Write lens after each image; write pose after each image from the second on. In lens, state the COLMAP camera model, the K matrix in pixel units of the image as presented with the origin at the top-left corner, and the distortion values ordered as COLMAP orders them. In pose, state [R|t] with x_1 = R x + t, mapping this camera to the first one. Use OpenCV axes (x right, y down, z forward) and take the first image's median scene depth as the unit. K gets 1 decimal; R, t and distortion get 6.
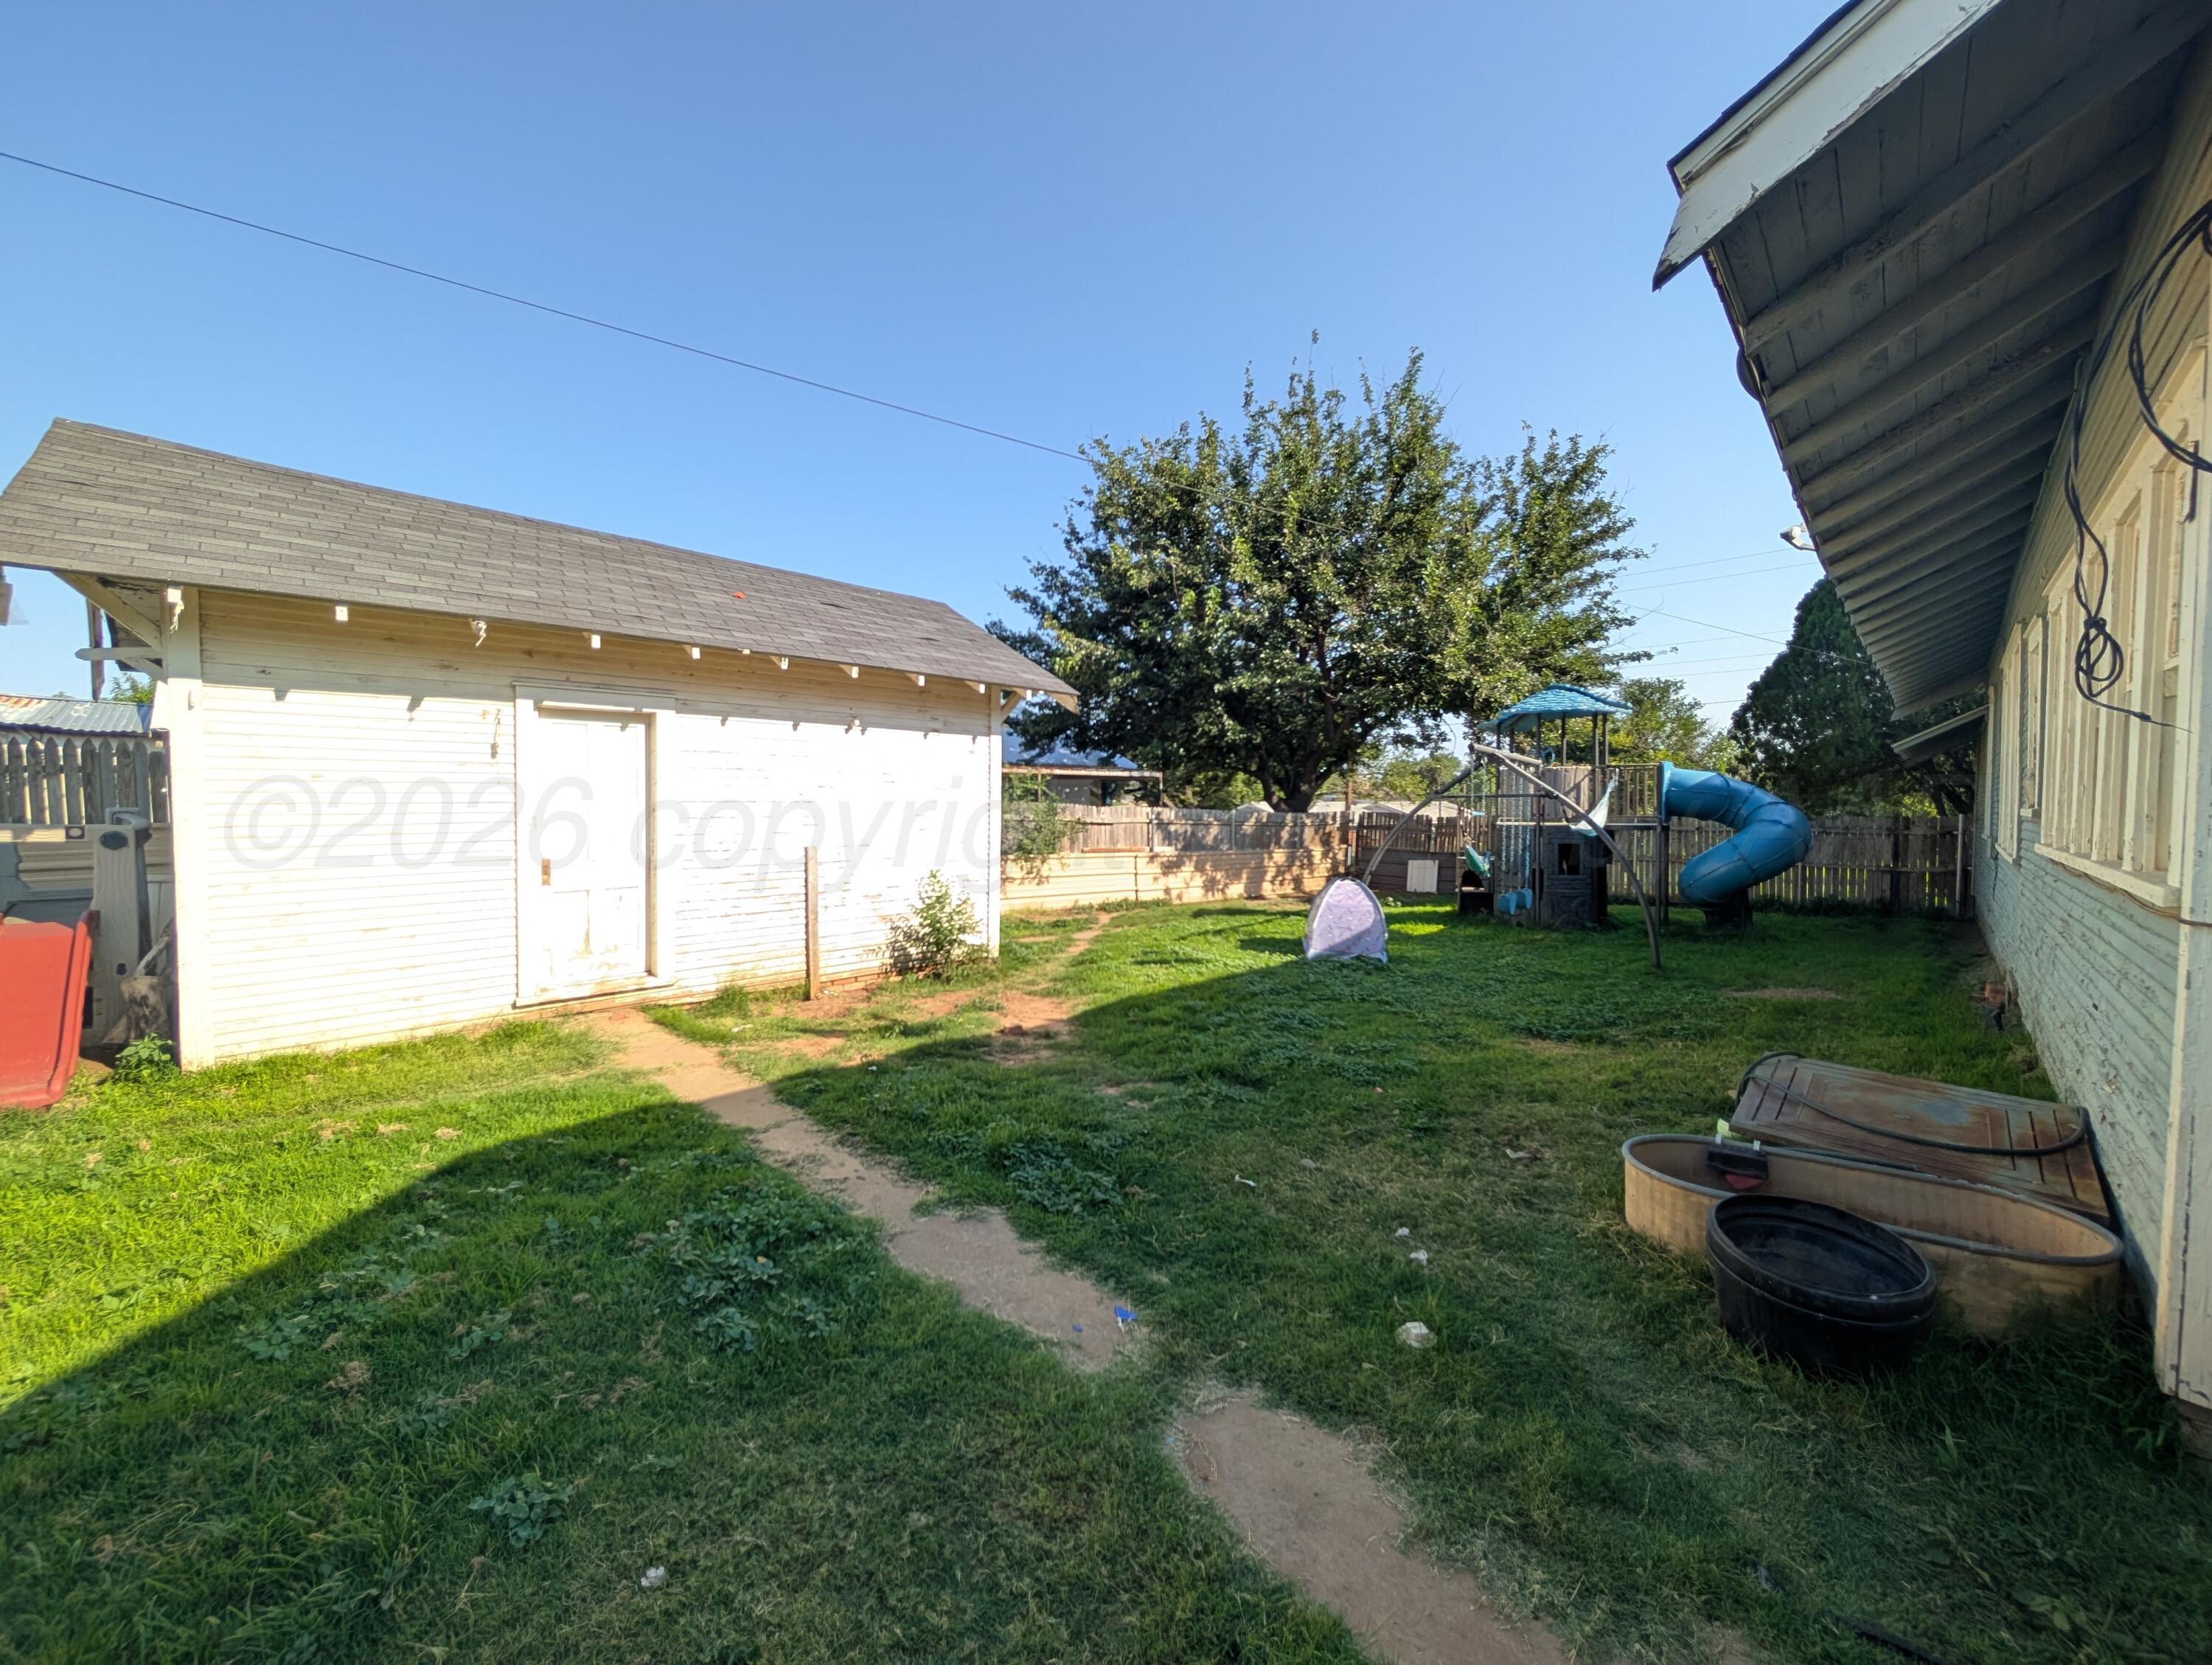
lens RADIAL K [[833.4, 0, 1102.7], [0, 833.4, 828.8], [0, 0, 1]] dist [-0.000863, 0.000040]
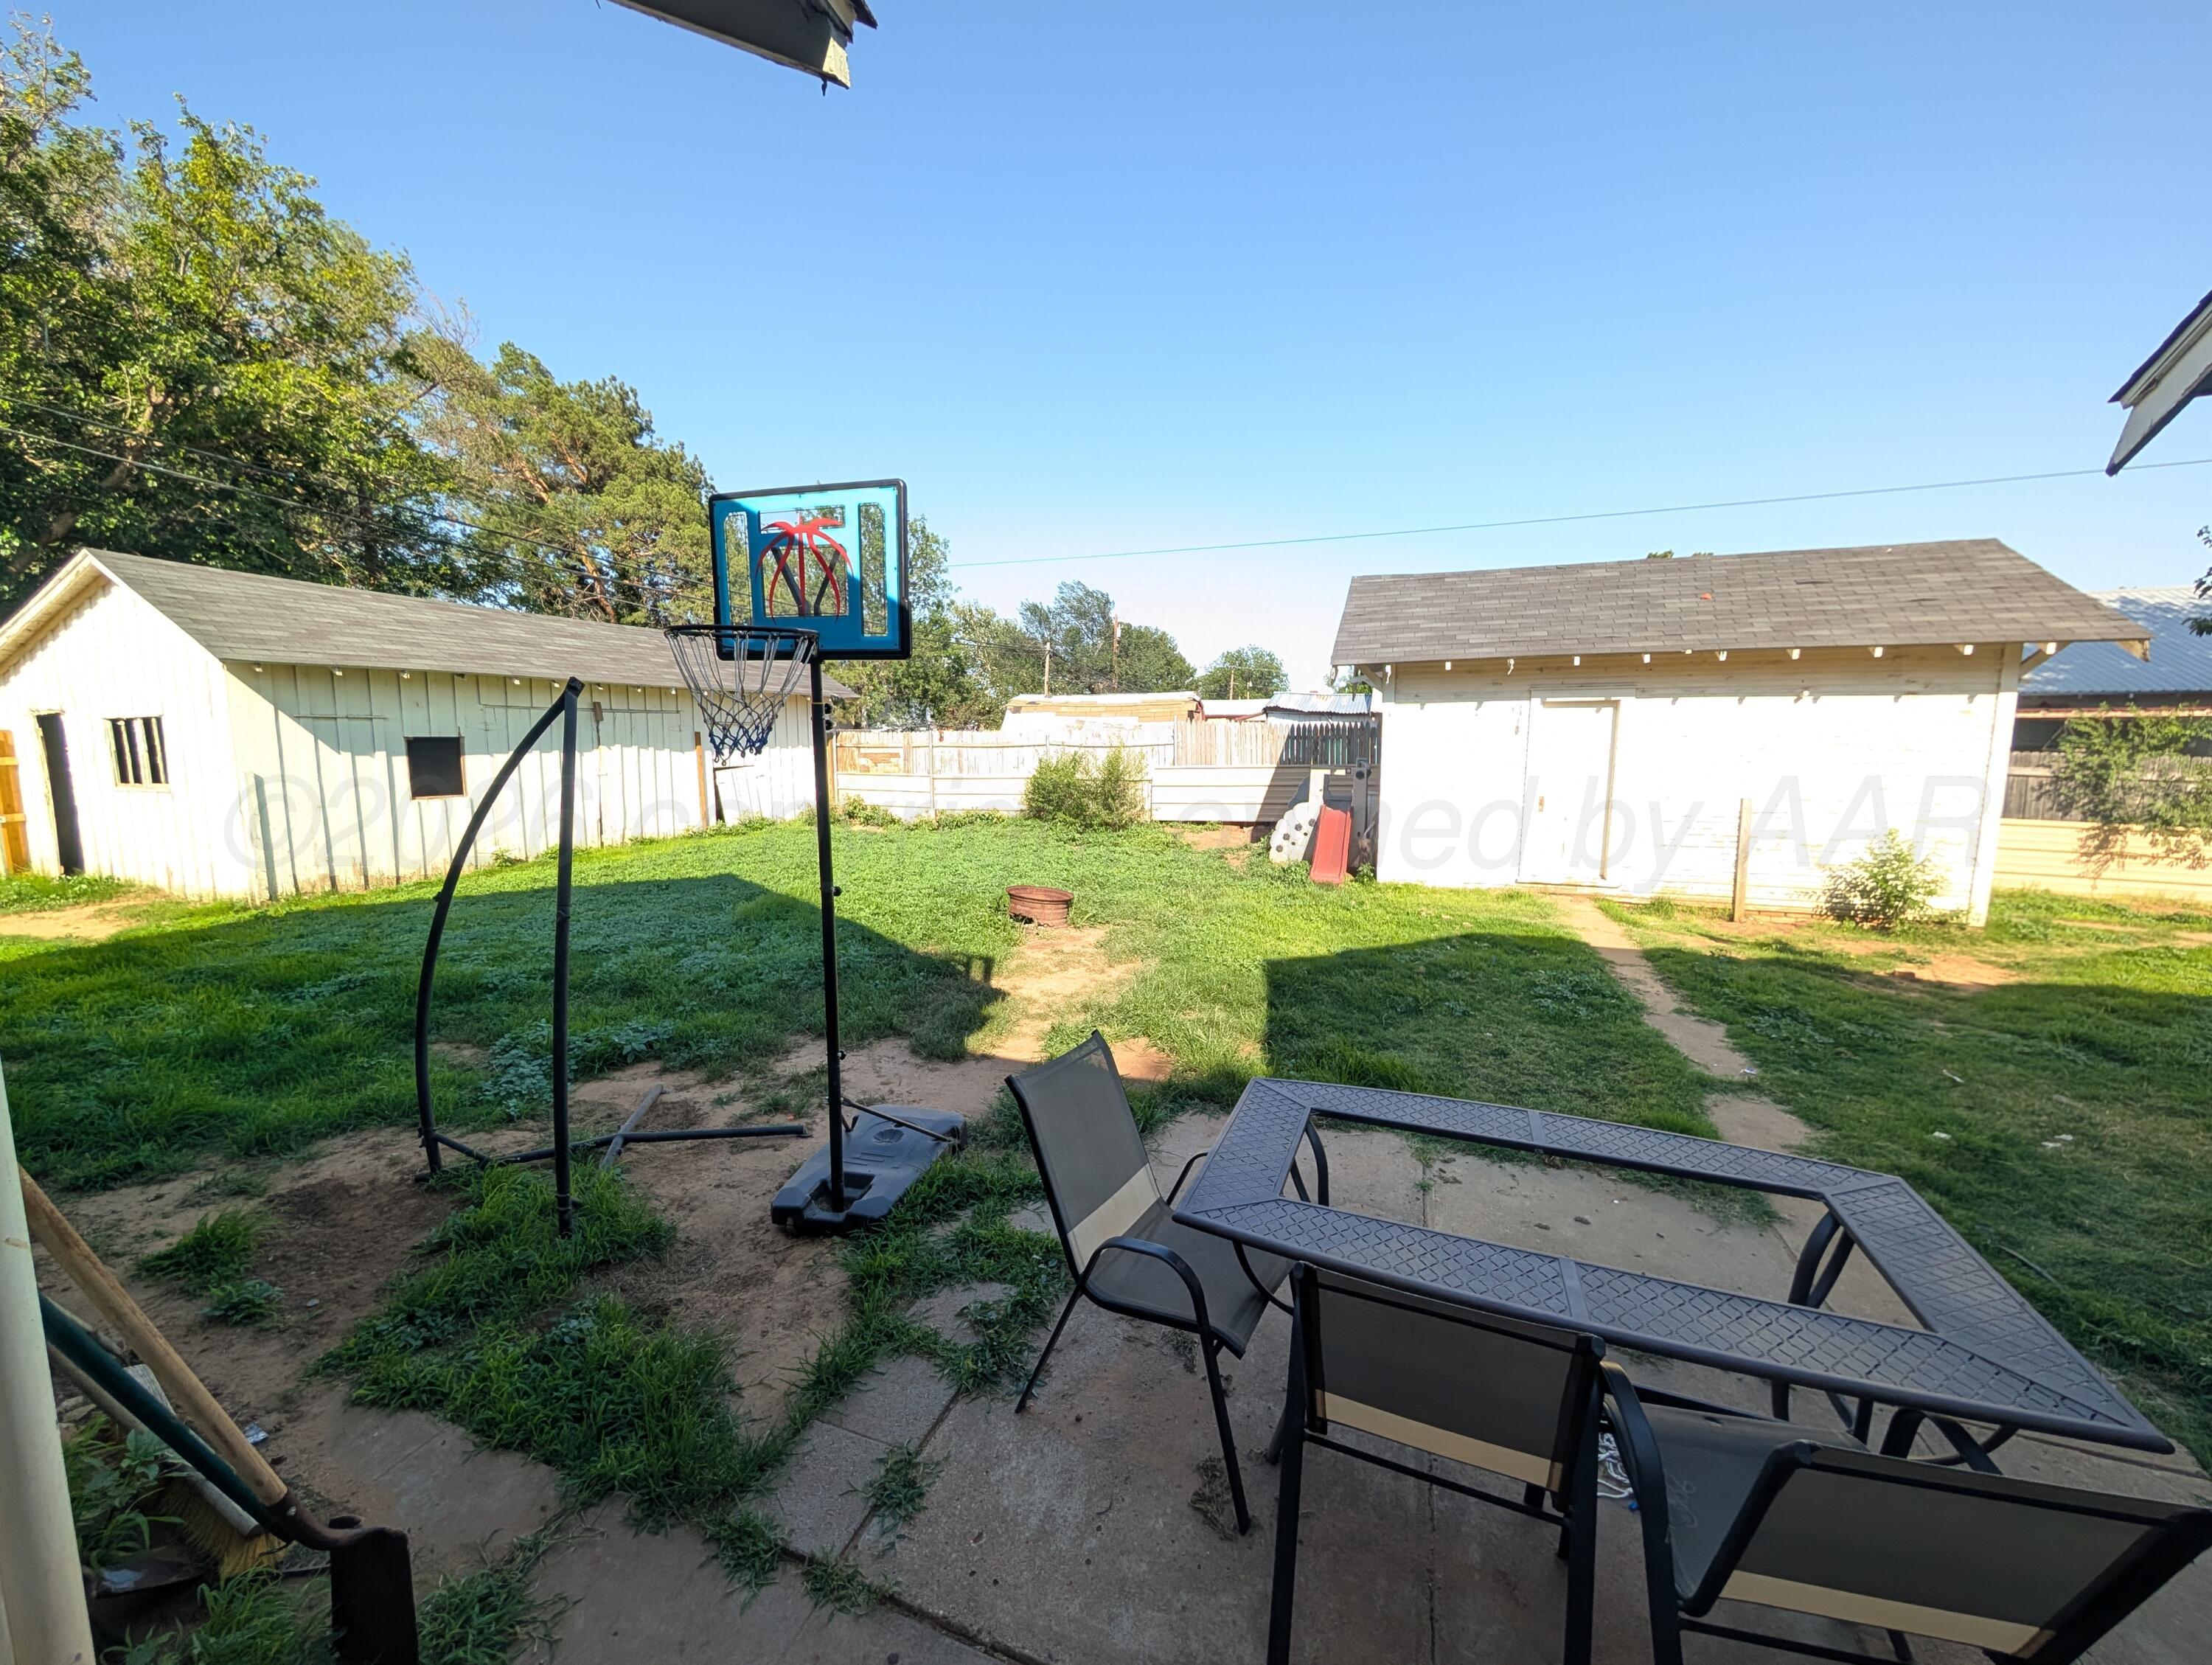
lens RADIAL K [[833.4, 0, 1098.7], [0, 833.4, 829.8], [0, 0, 1]] dist [-0.000863, 0.000040]
pose [[0.407126, 0.100519, -0.907824, 0.456060], [-0.026310, 0.994804, 0.098351, -0.034105], [0.912993, -0.016157, 0.407655, -0.446054]]
